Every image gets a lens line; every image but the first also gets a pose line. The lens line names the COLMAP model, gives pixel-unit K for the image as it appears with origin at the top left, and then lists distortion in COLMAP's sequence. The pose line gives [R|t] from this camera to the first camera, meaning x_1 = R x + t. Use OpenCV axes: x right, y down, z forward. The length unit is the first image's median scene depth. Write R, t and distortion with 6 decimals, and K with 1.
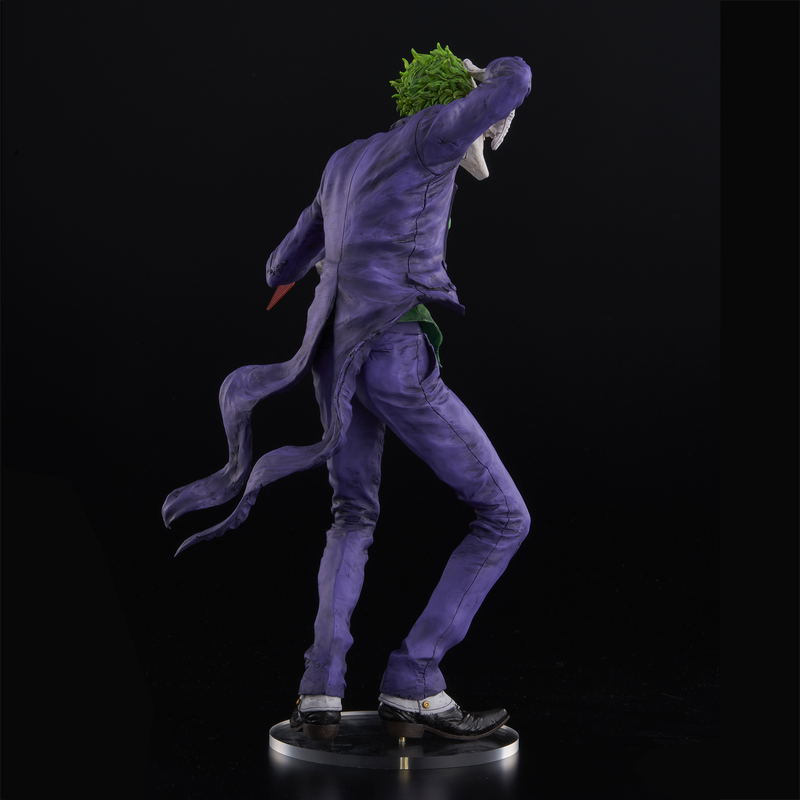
lens RADIAL K [[2812.2, 0, 400.0], [0, 2812.2, 400.0], [0, 0, 1]] dist [-0.173957, -1.456327]
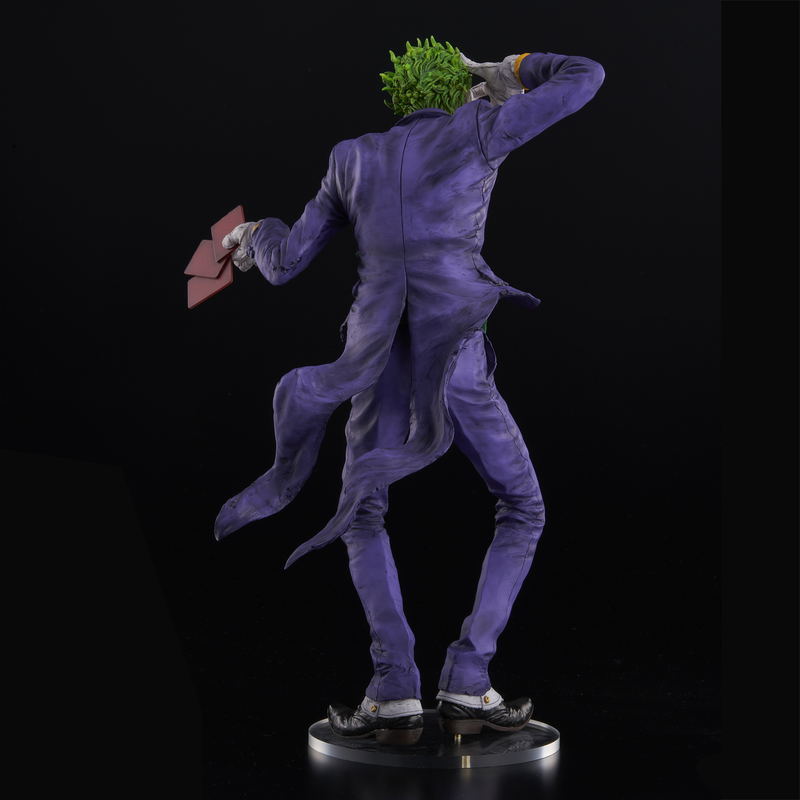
lens RADIAL K [[2812.2, 0, 400.0], [0, 2812.2, 400.0], [0, 0, 1]] dist [-0.173957, -1.456327]
pose [[0.876484, -0.040855, 0.479695, -0.494876], [0.035727, 0.999165, 0.019820, -0.019107], [-0.480104, -0.000234, 0.877211, 0.137981]]
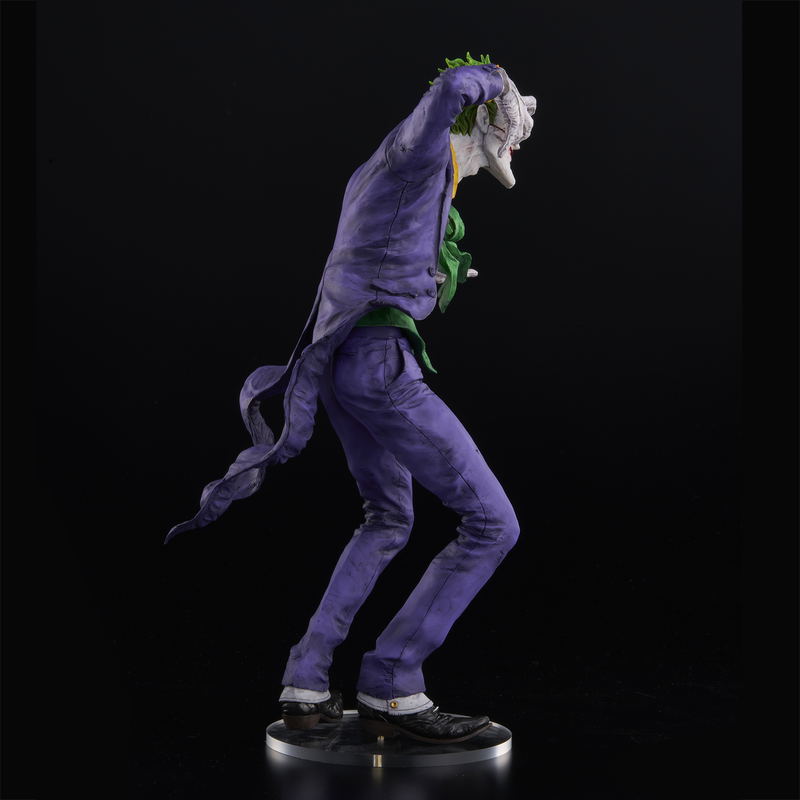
lens RADIAL K [[2812.2, 0, 400.0], [0, 2812.2, 400.0], [0, 0, 1]] dist [-0.173957, -1.456327]
pose [[0.888059, 0.031717, -0.458635, 0.473894], [-0.037067, 0.999309, -0.002666, 0.001230], [0.458233, 0.019368, 0.888621, 0.098632]]
